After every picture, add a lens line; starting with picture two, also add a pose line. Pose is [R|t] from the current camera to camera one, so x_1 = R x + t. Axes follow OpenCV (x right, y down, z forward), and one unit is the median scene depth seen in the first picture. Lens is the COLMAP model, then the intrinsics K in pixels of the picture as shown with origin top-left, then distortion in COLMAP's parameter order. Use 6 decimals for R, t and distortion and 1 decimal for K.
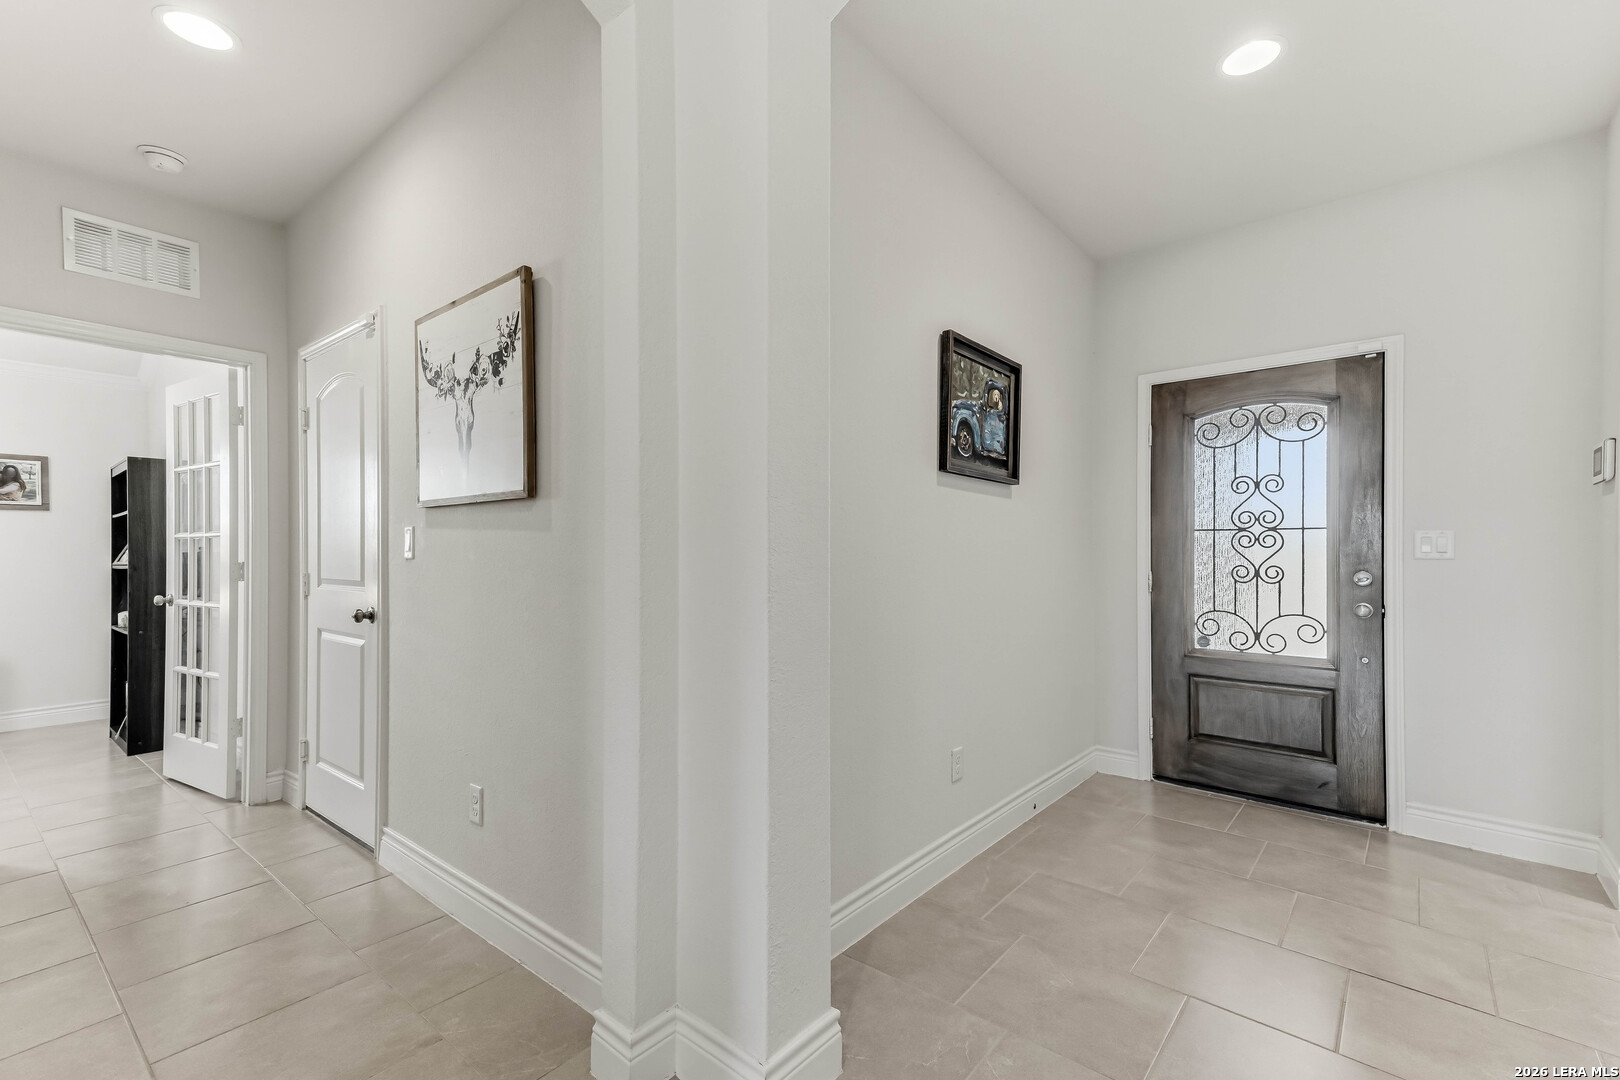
lens RADIAL K [[718.6, 0, 806.2], [0, 718.6, 549.1], [0, 0, 1]] dist [0.040276, 0.002772]
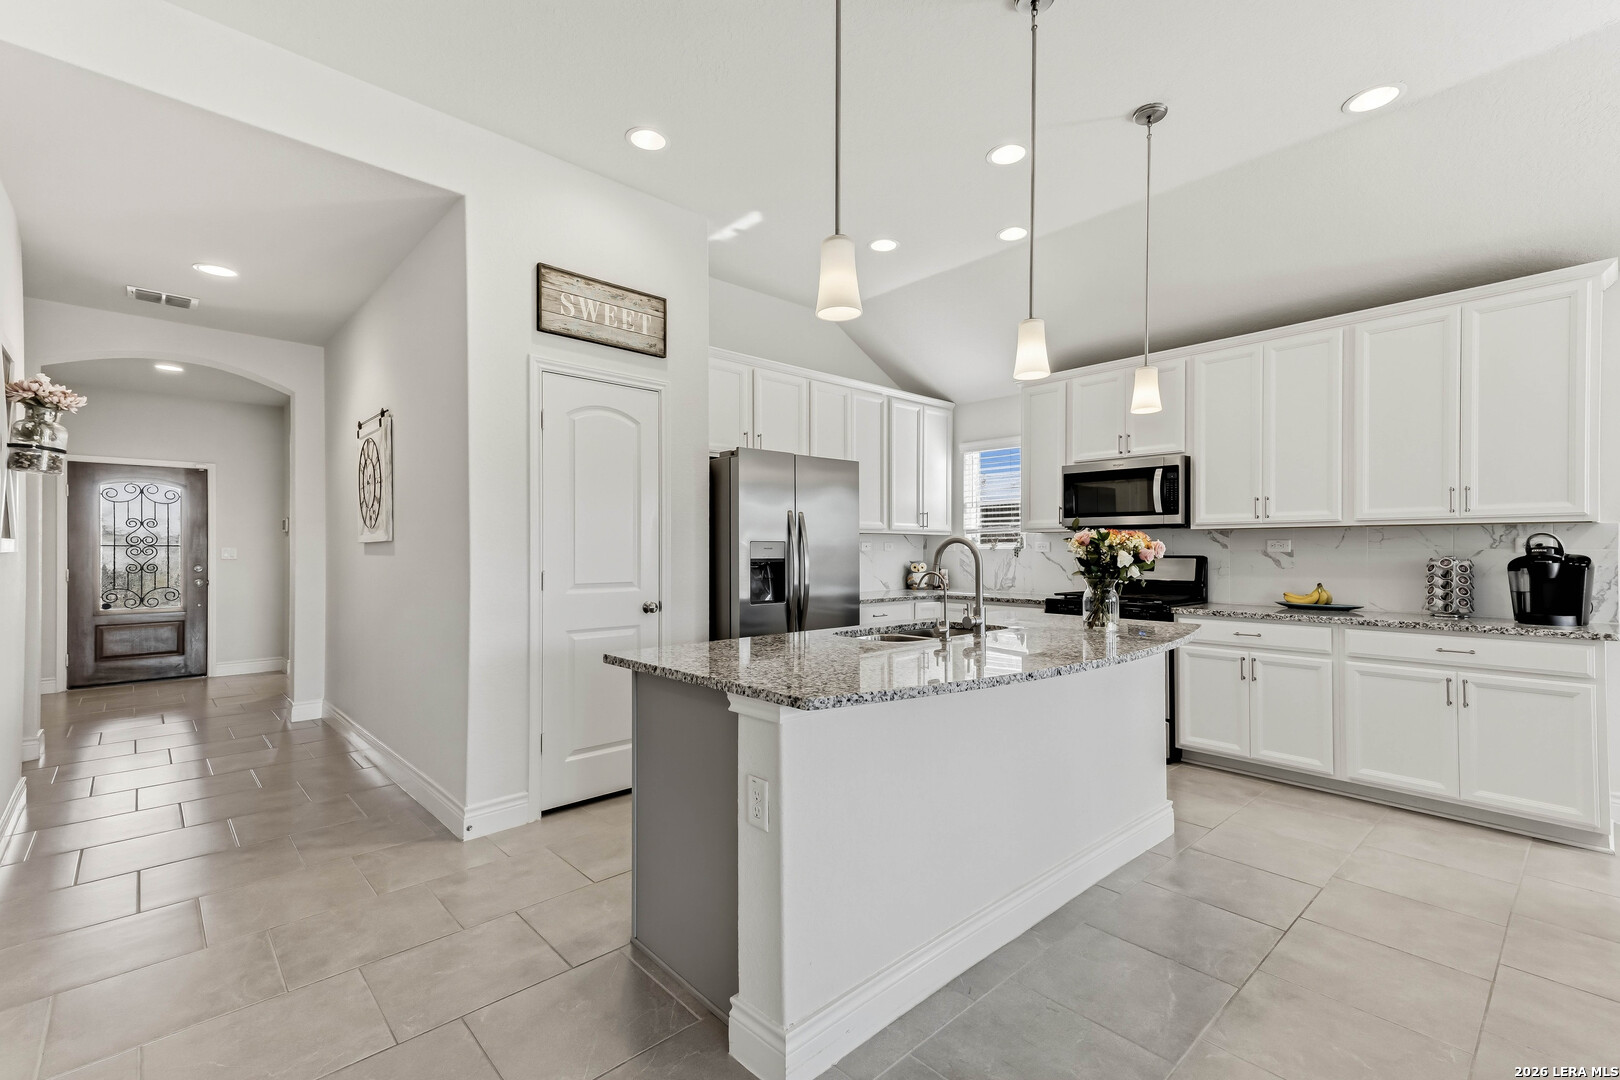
lens RADIAL K [[718.6, 0, 809.1], [0, 718.6, 550.1], [0, 0, 1]] dist [0.040276, 0.002772]
pose [[0.162544, -0.001294, 0.986700, -1.074822], [-0.003682, 0.999991, 0.001918, -0.025928], [-0.986694, -0.003944, 0.162538, -1.109305]]
